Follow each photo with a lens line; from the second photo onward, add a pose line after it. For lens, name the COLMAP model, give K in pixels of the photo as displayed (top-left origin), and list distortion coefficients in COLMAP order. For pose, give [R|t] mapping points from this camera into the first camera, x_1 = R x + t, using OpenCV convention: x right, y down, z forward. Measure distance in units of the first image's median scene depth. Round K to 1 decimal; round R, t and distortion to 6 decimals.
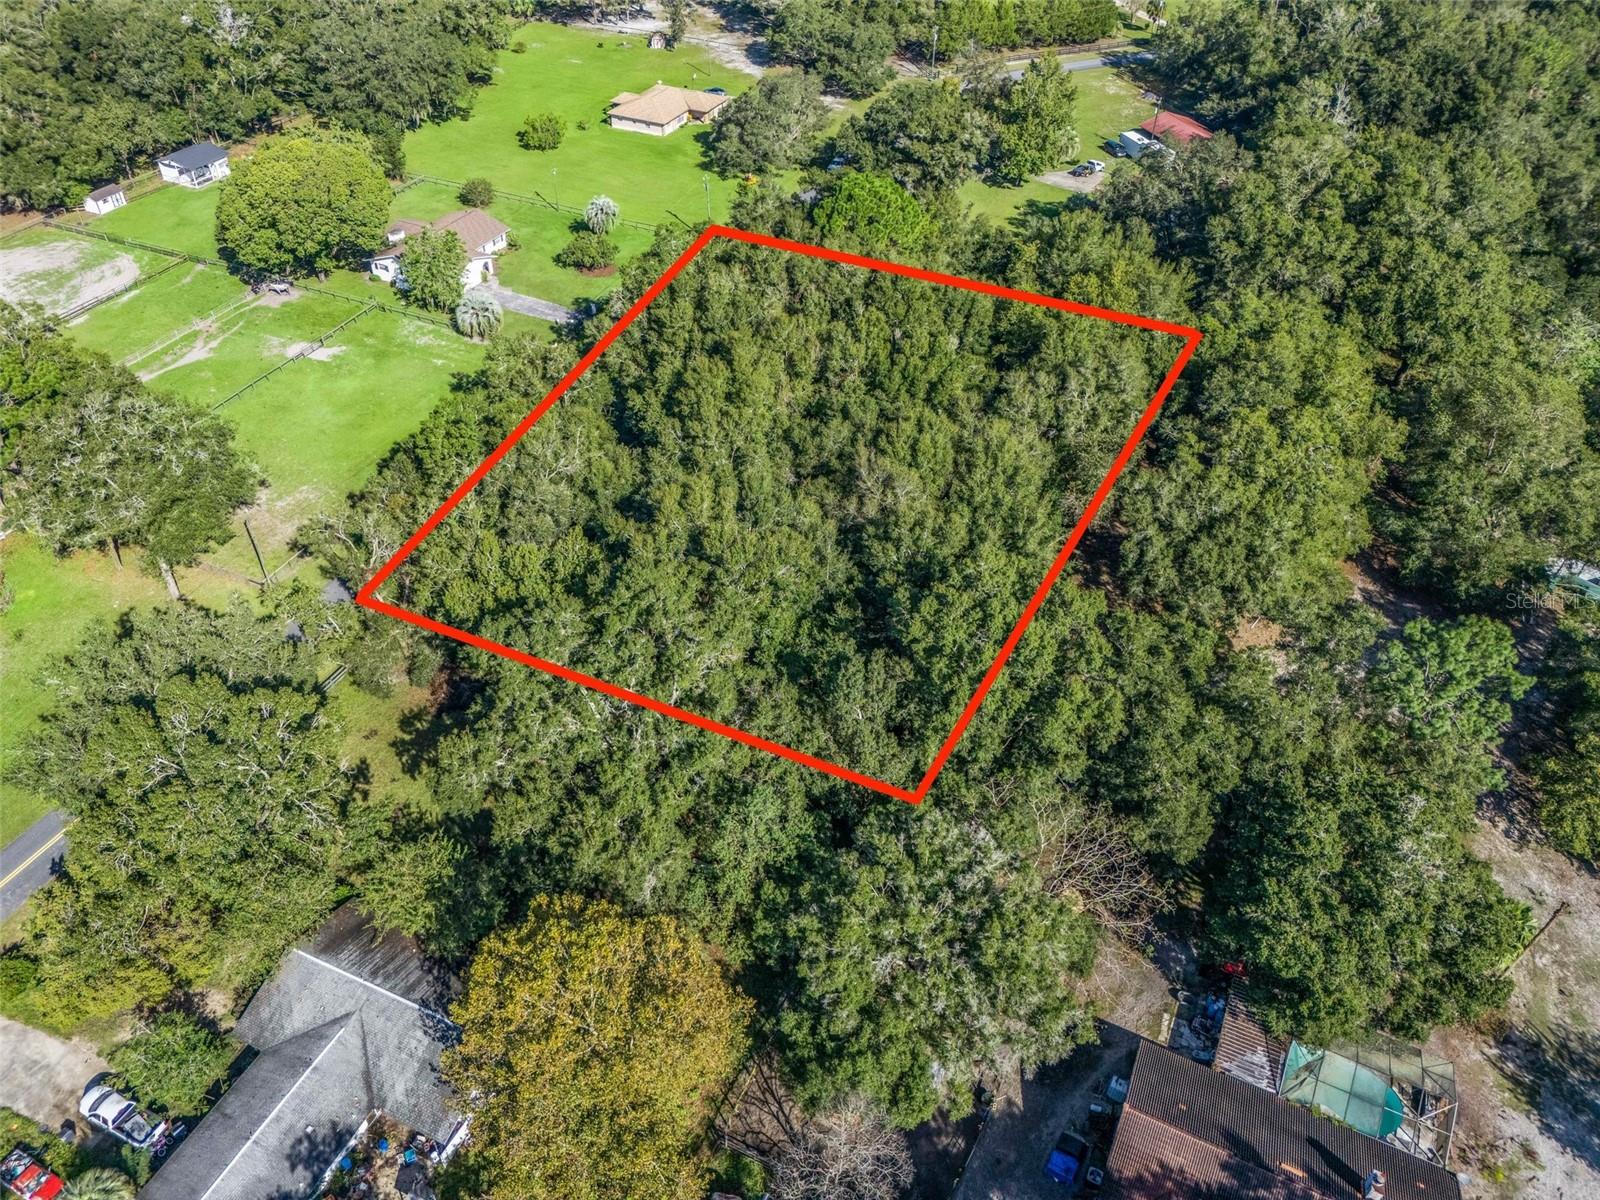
lens RADIAL K [[1168.2, 0, 812.1], [0, 1168.2, 599.8], [0, 0, 1]] dist [0.043380, -0.015226]
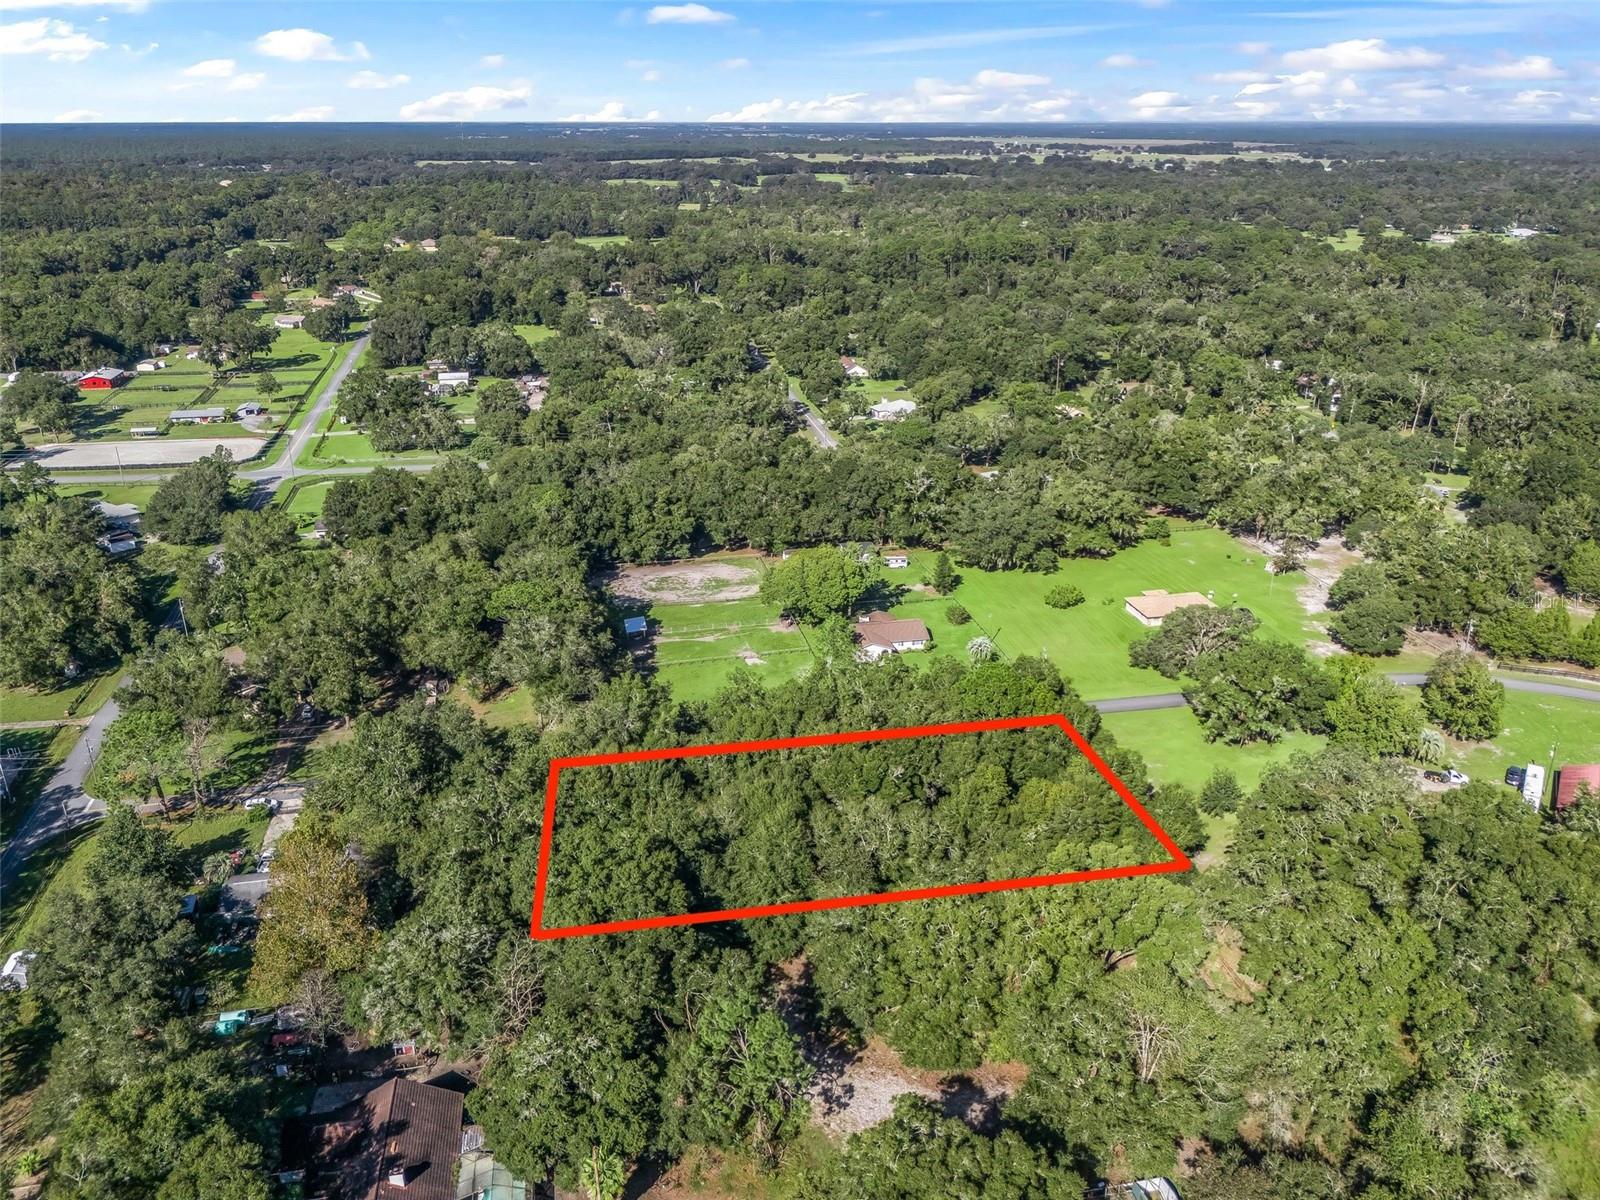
lens RADIAL K [[1209.9, 0, 763.7], [0, 1209.9, 622.7], [0, 0, 1]] dist [0.050291, -0.042081]
pose [[0.565428, 0.287408, -0.773103, 0.689618], [-0.524134, 0.848937, -0.067739, -0.119375], [0.636847, 0.443511, 0.630653, -0.042619]]
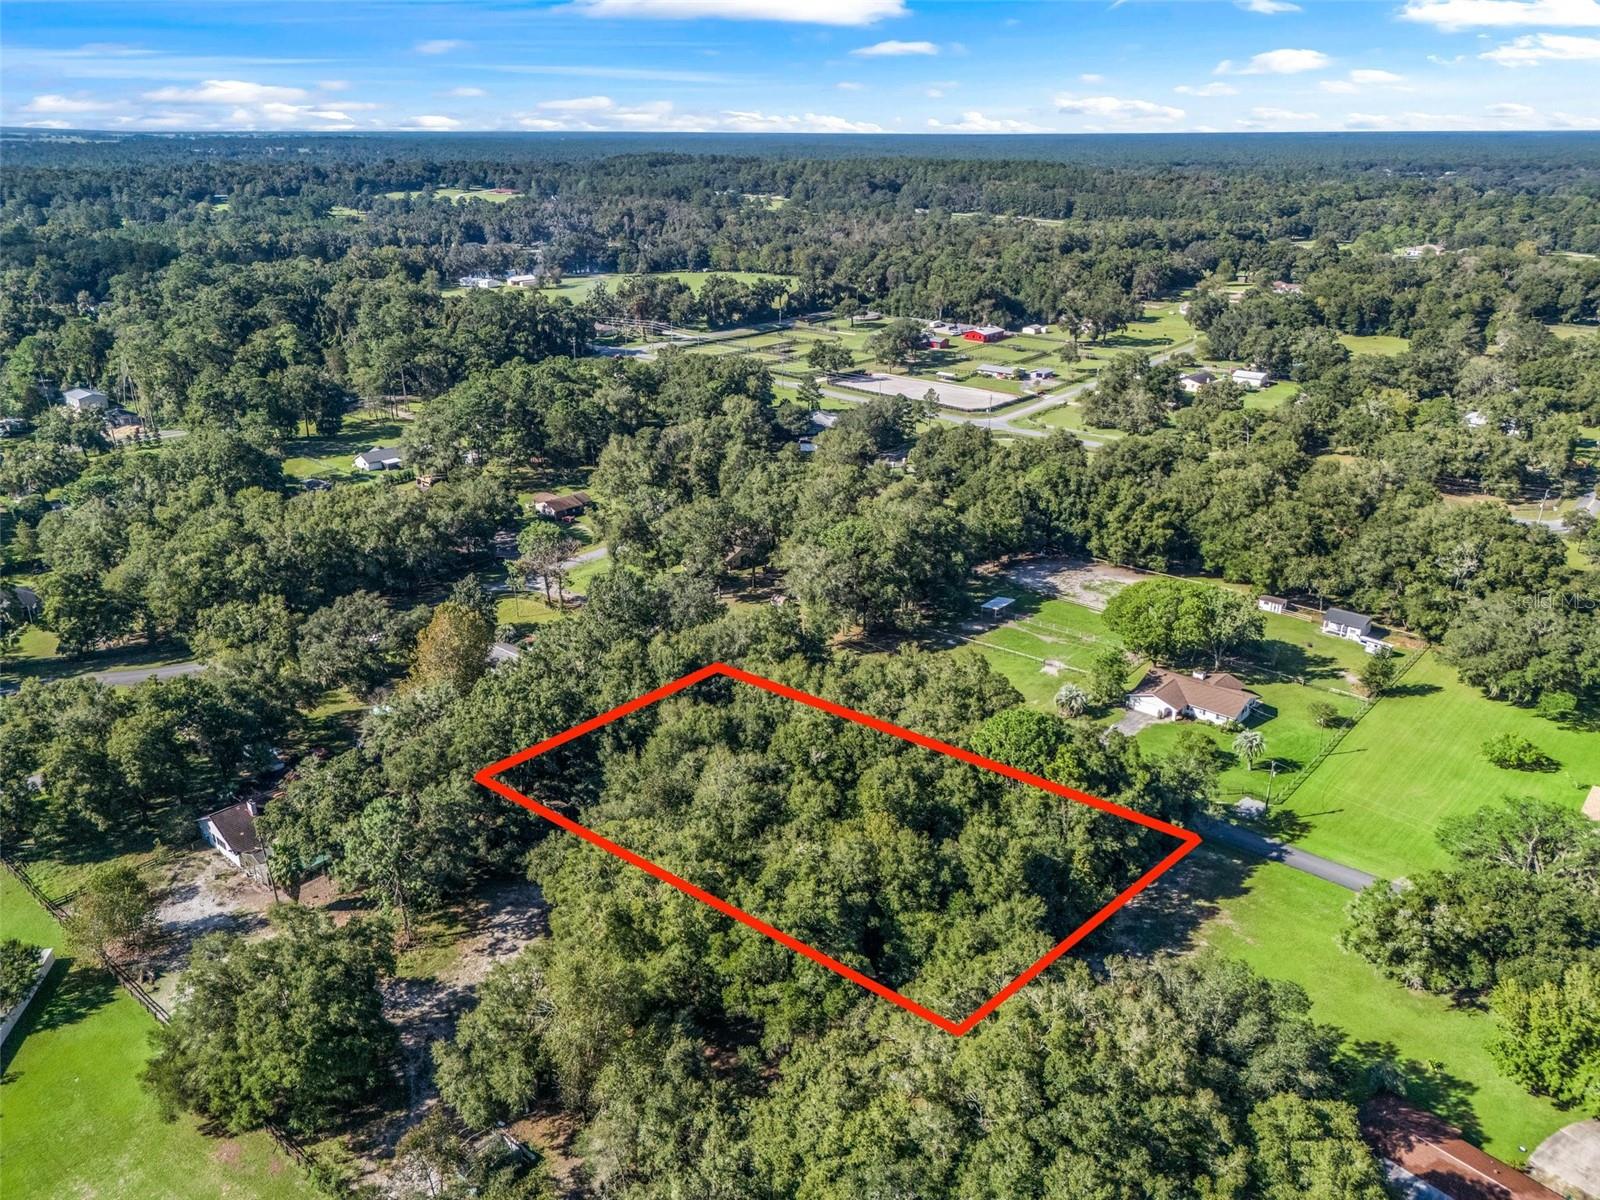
lens RADIAL K [[1209.9, 0, 791.2], [0, 1209.9, 605.3], [0, 0, 1]] dist [0.050291, -0.042081]
pose [[-0.292543, 0.321652, -0.900533, 0.839445], [-0.633435, 0.640303, 0.434478, -0.580551], [0.716365, 0.697533, 0.016429, 0.550581]]
